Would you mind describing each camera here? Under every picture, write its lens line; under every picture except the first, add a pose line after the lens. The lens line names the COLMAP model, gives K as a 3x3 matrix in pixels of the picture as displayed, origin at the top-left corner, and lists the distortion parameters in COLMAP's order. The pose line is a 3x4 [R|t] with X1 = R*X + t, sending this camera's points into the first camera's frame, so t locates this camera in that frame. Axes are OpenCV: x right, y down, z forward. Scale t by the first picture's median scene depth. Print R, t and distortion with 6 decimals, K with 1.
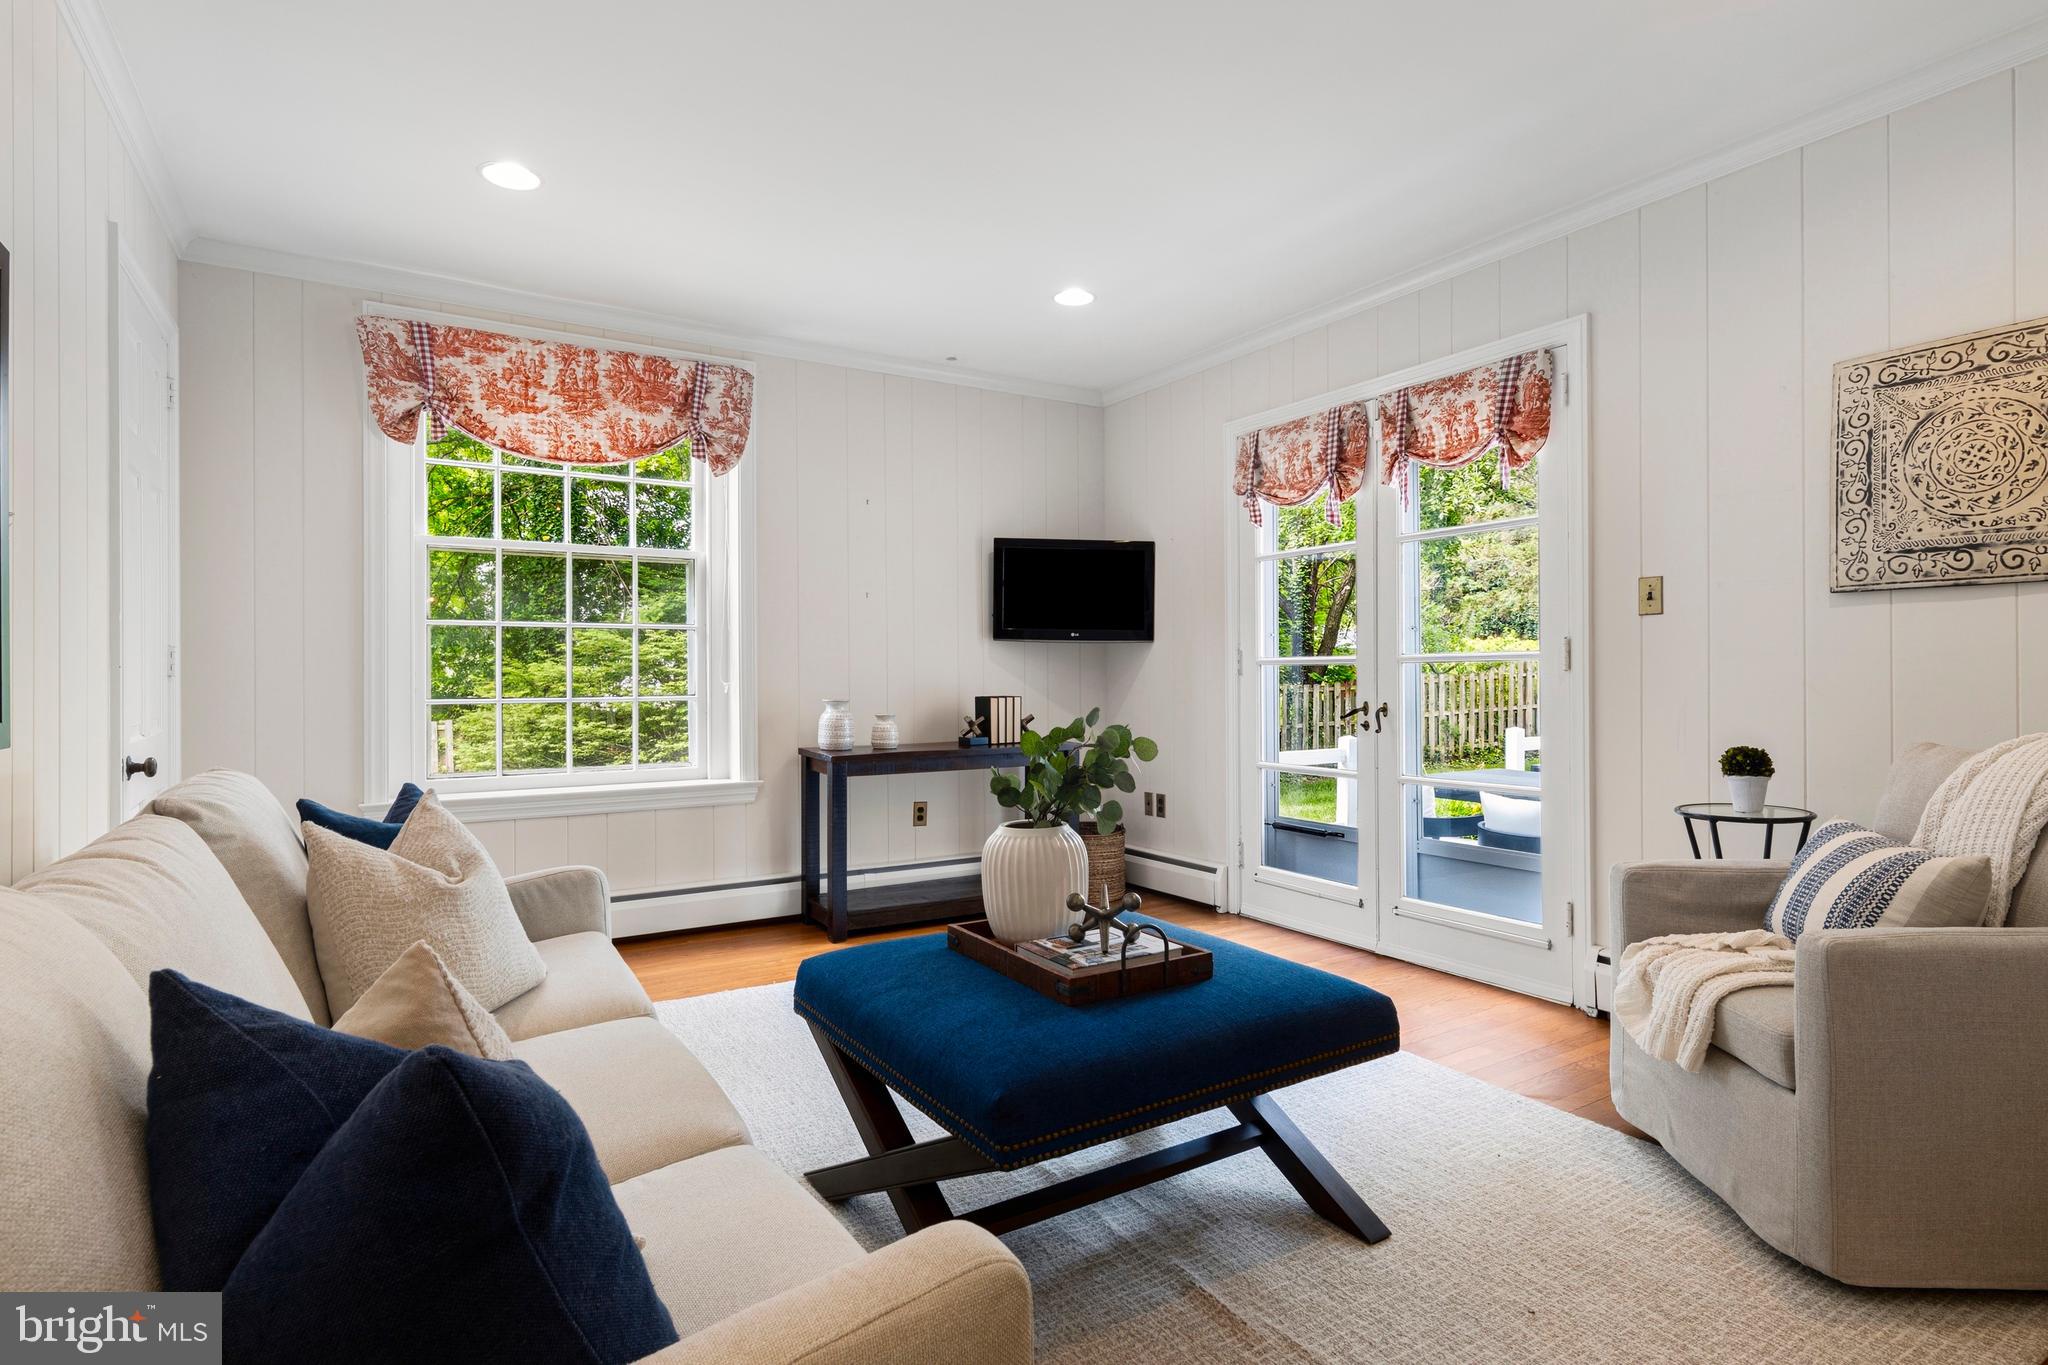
lens RADIAL K [[1042.5, 0, 1024.0], [0, 1042.5, 682.5], [0, 0, 1]] dist [0.006157, -0.000468]
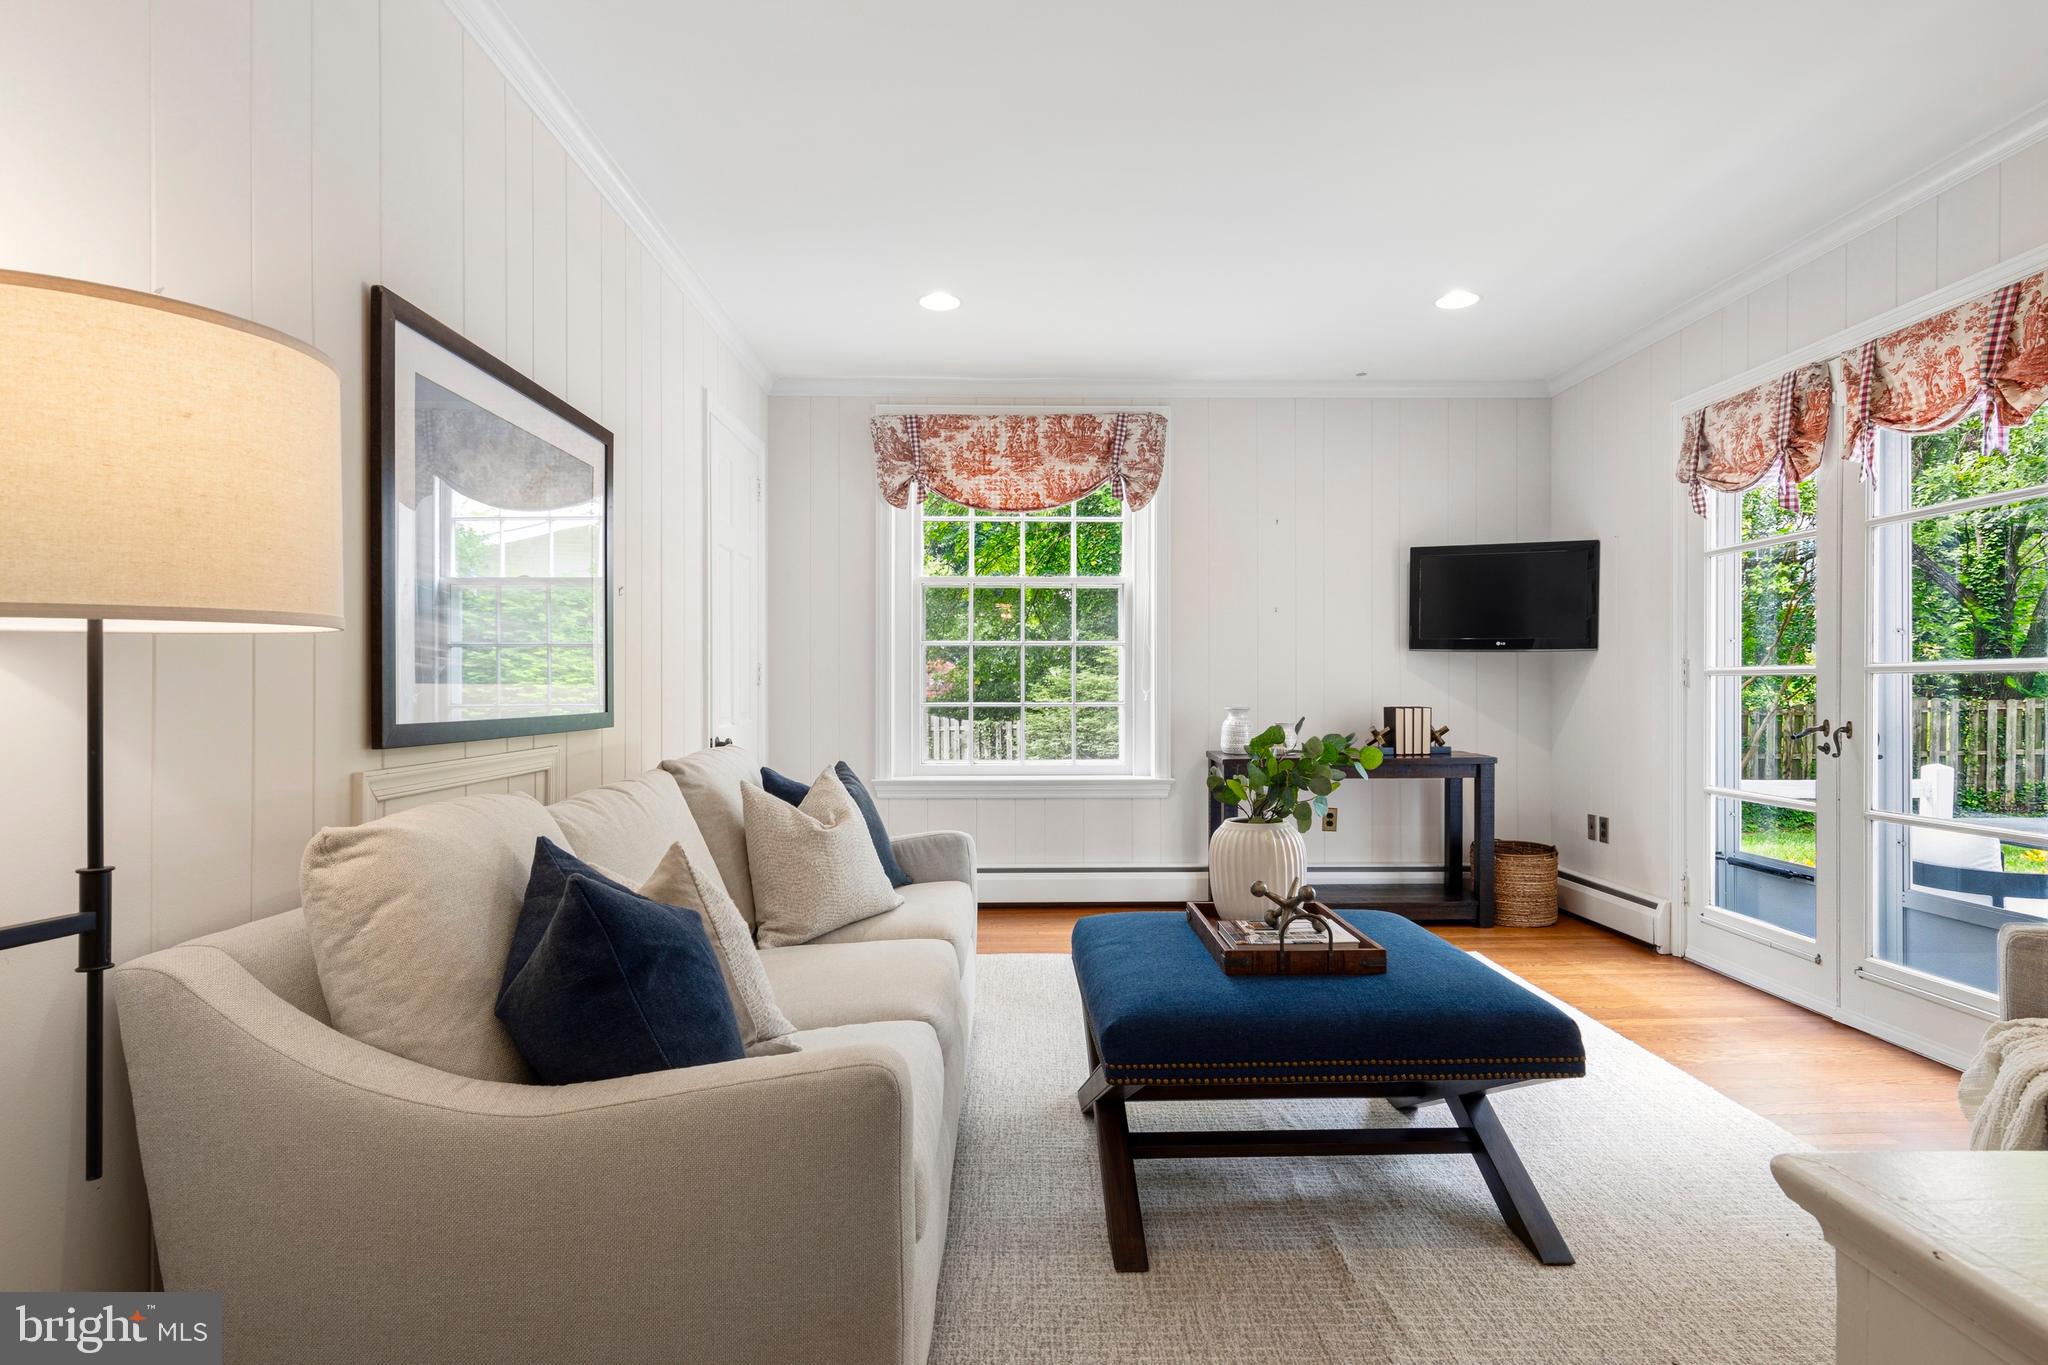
lens RADIAL K [[1039.1, 0, 1027.0], [0, 1039.1, 701.3], [0, 0, 1]] dist [0.001596, -0.001689]
pose [[0.859304, 0.012278, -0.511317, 0.201895], [-0.006916, 0.999899, 0.012387, -0.002307], [0.511418, -0.007108, 0.859303, -0.045747]]
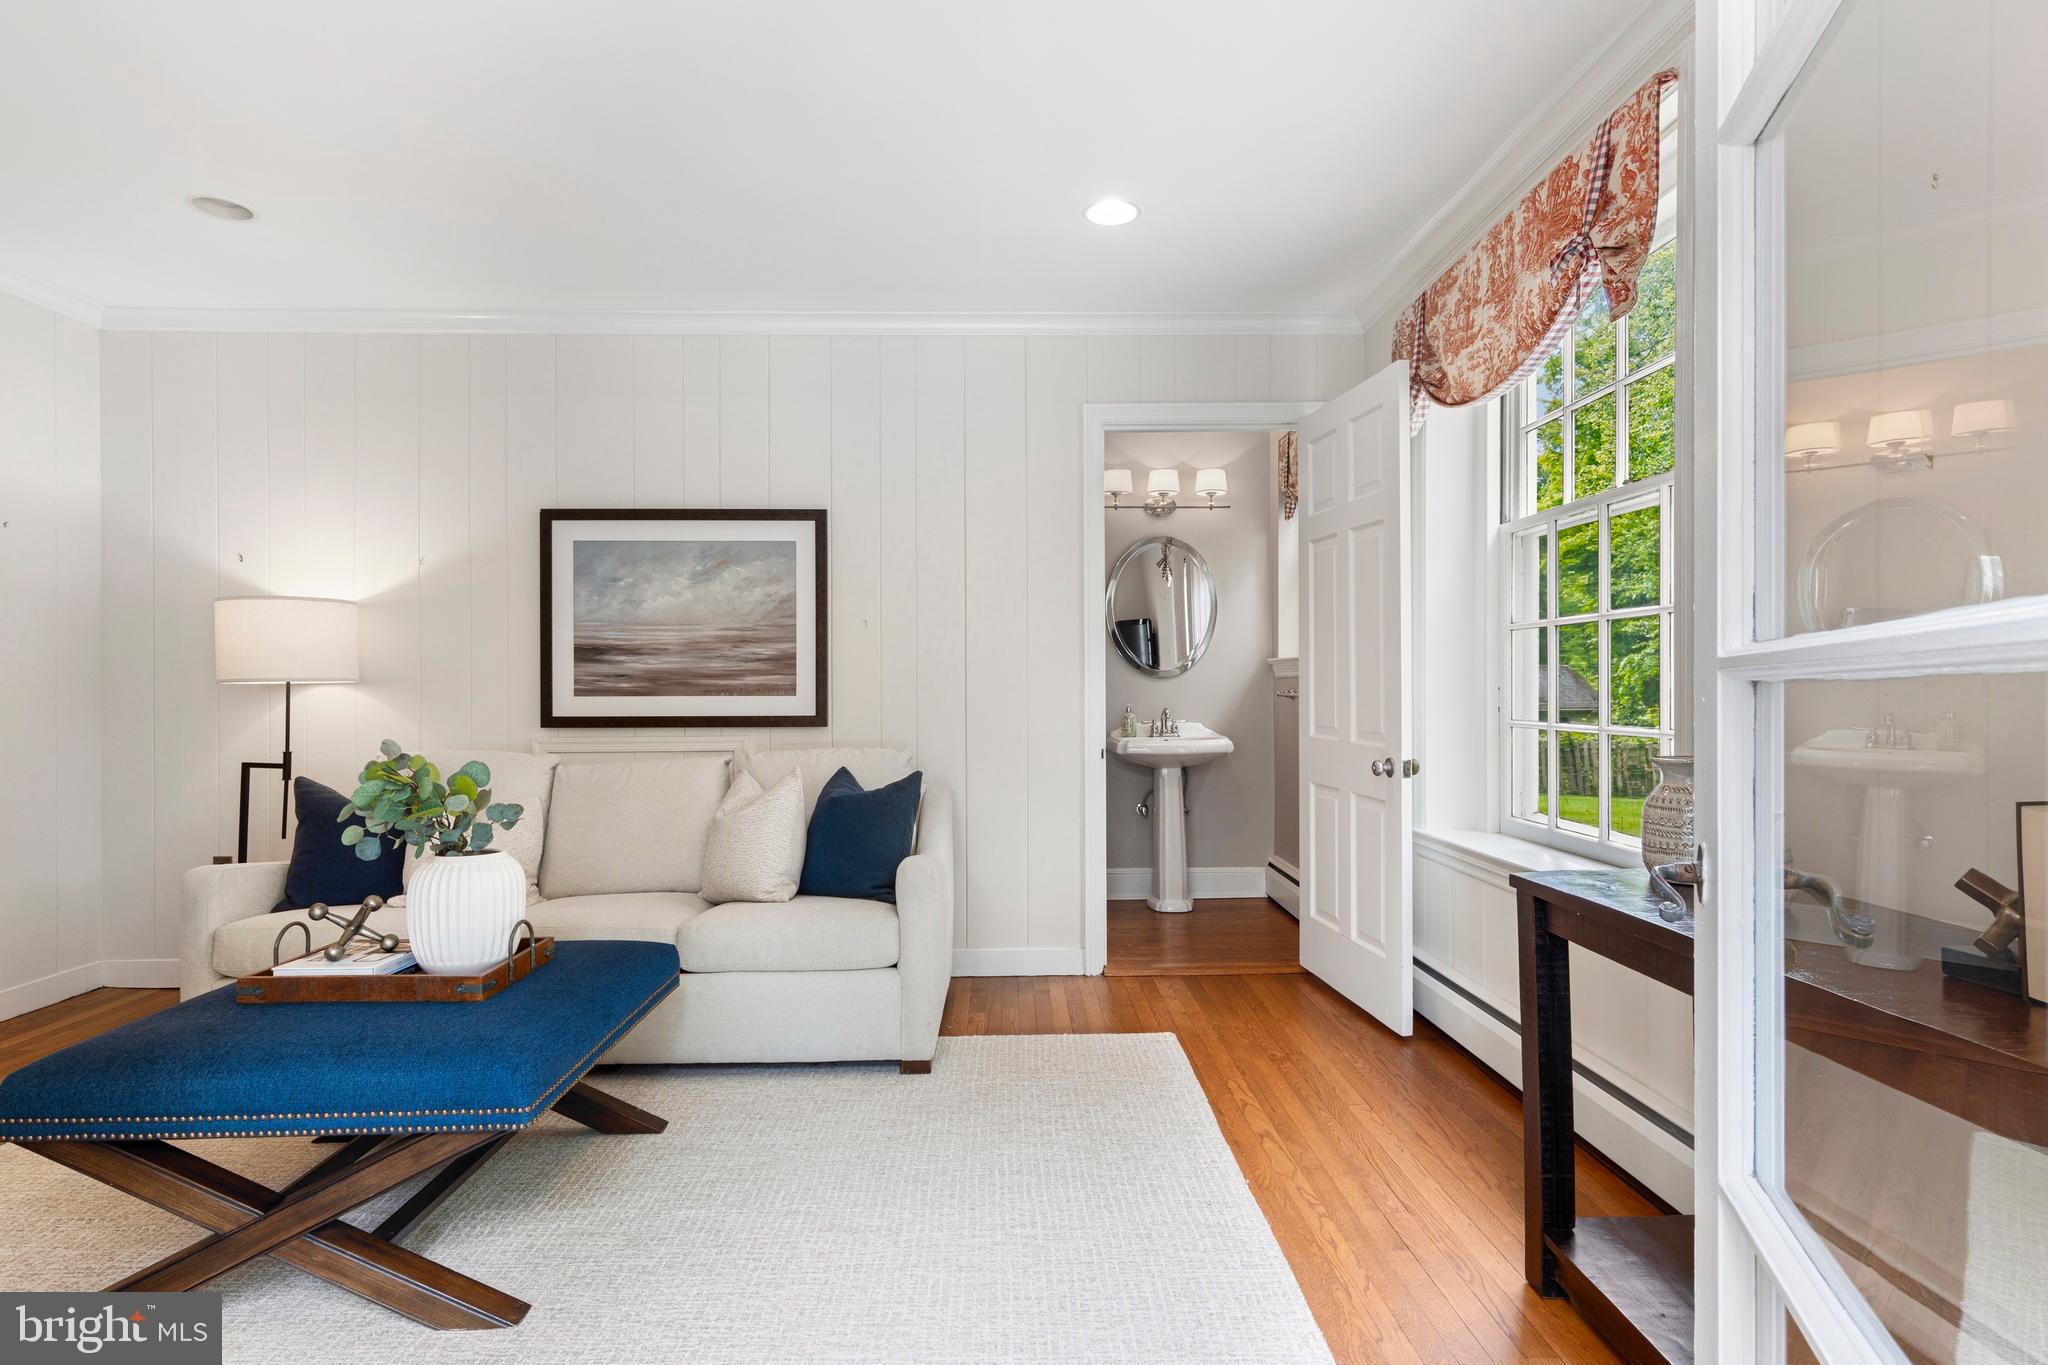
lens RADIAL K [[1042.5, 0, 1024.0], [0, 1042.5, 682.5], [0, 0, 1]] dist [0.006157, -0.000468]
pose [[-0.499492, 0.010478, -0.866255, 0.345831], [0.010874, 0.999924, 0.005825, -0.015520], [0.866250, -0.006510, -0.499568, 1.058762]]
